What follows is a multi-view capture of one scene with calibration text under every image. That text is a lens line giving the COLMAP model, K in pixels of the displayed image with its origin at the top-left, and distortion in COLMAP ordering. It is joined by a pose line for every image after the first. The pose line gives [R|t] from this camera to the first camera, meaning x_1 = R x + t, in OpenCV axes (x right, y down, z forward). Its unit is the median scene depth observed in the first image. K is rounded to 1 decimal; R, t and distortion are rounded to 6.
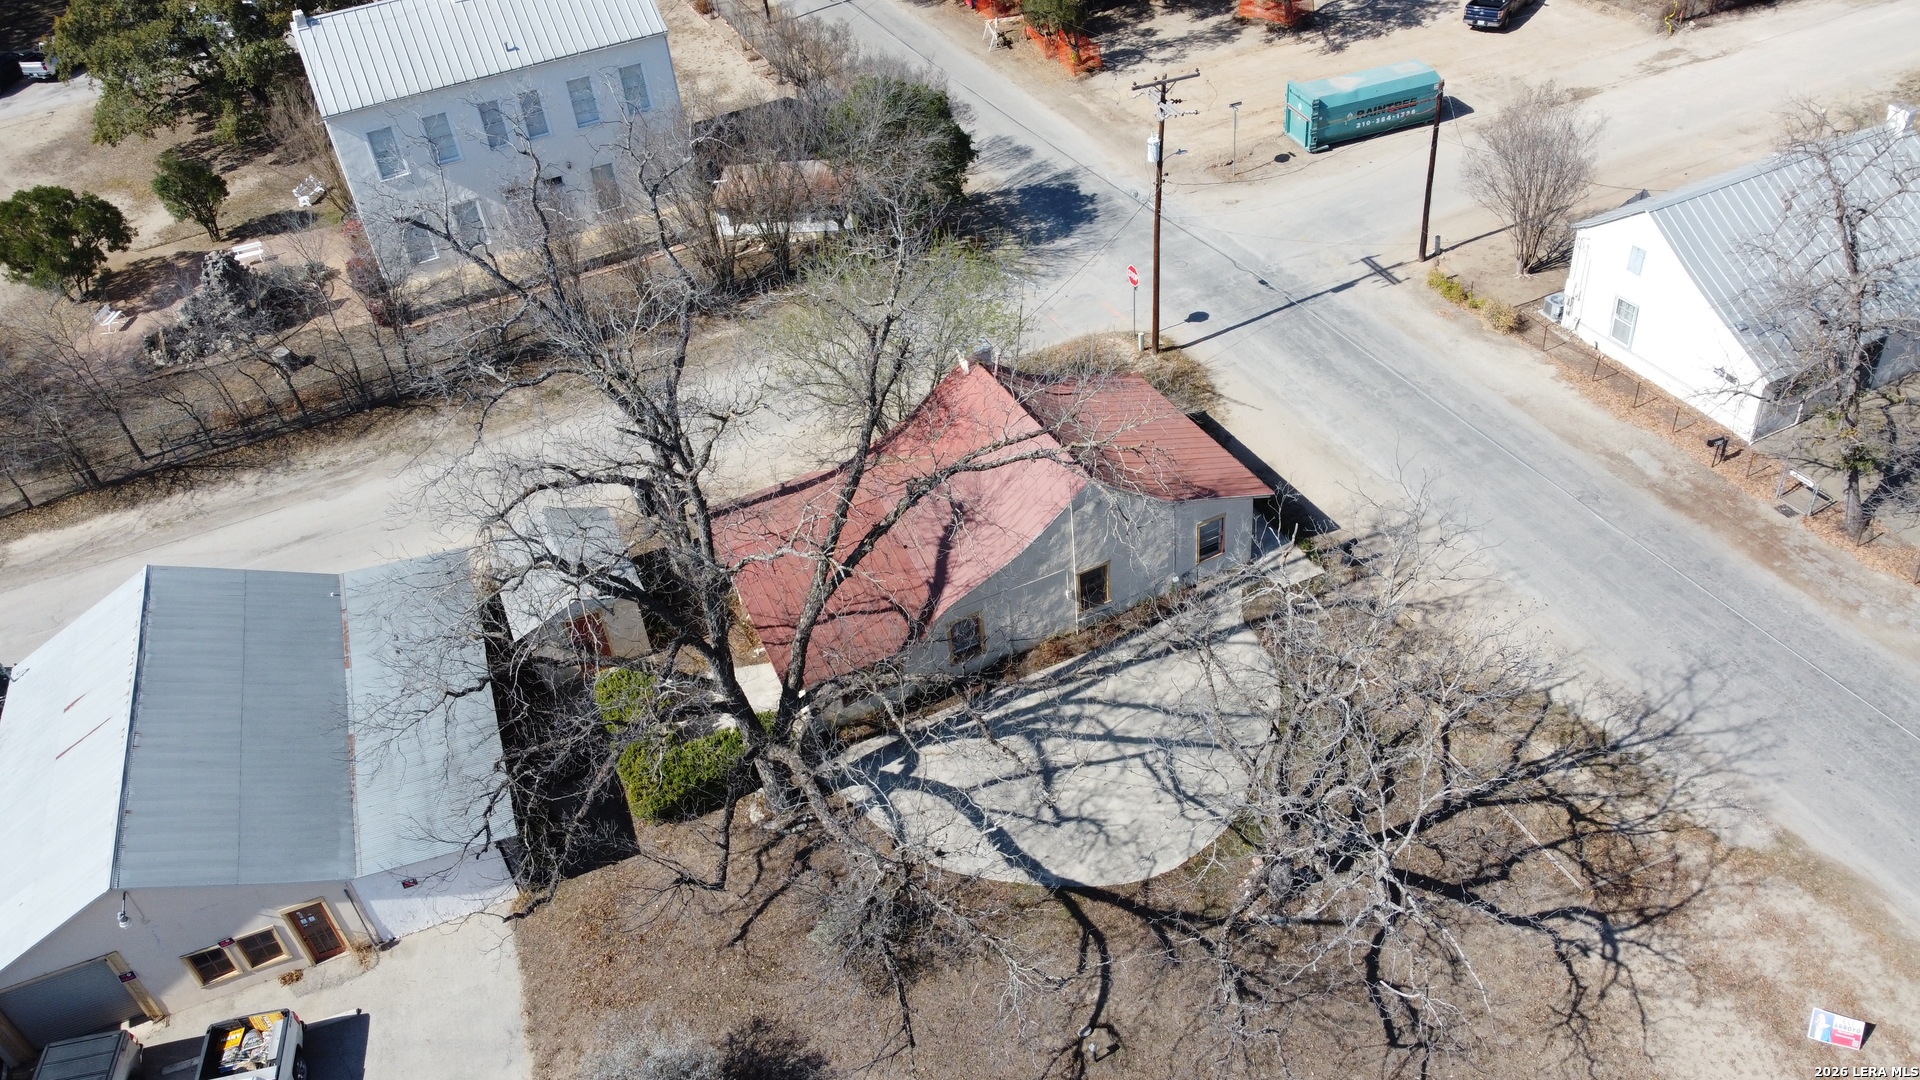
lens RADIAL K [[1440.3, 0, 966.6], [0, 1440.3, 548.3], [0, 0, 1]] dist [0.004309, -0.016796]
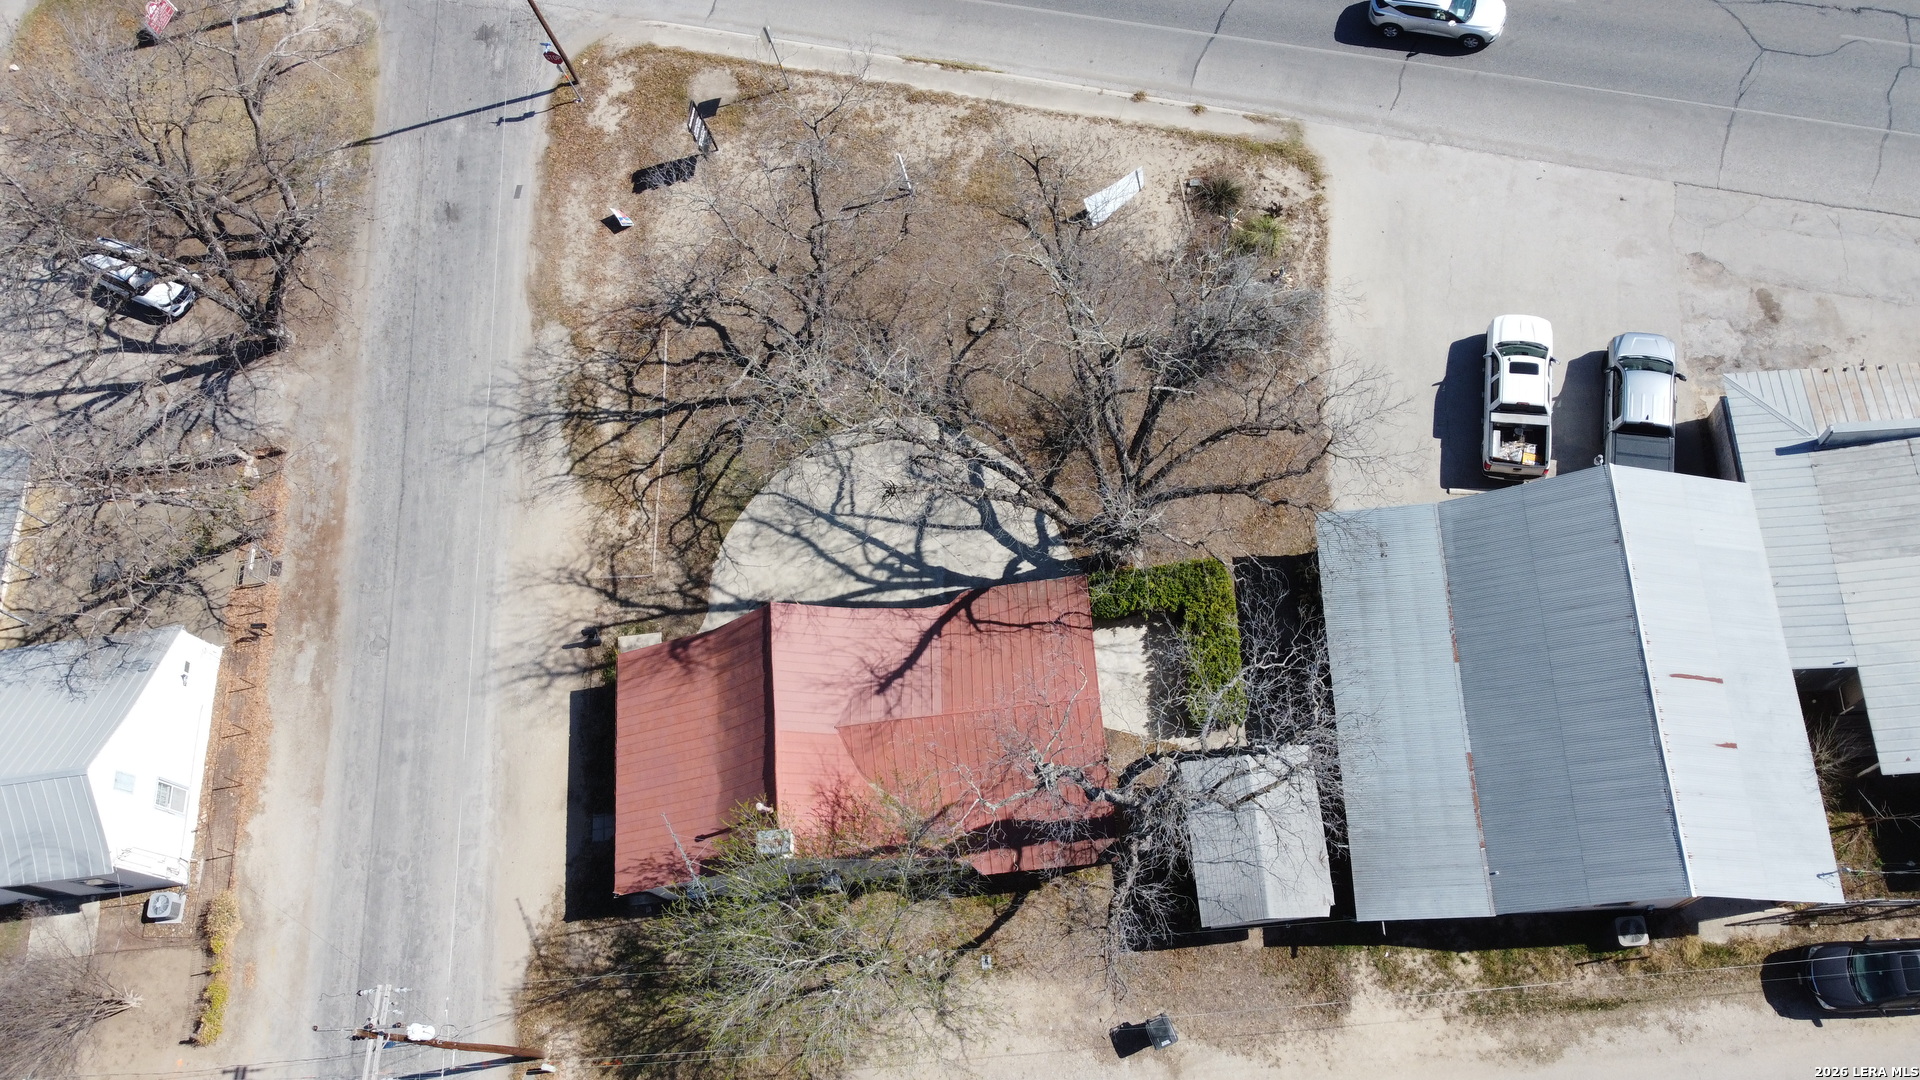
lens RADIAL K [[1440.3, 0, 962.9], [0, 1440.3, 542.6], [0, 0, 1]] dist [0.004309, -0.016796]
pose [[-0.909342, -0.234066, 0.343963, -0.414803], [0.397798, -0.246964, 0.883609, -0.951492], [-0.121876, 0.940331, 0.317686, 0.563726]]
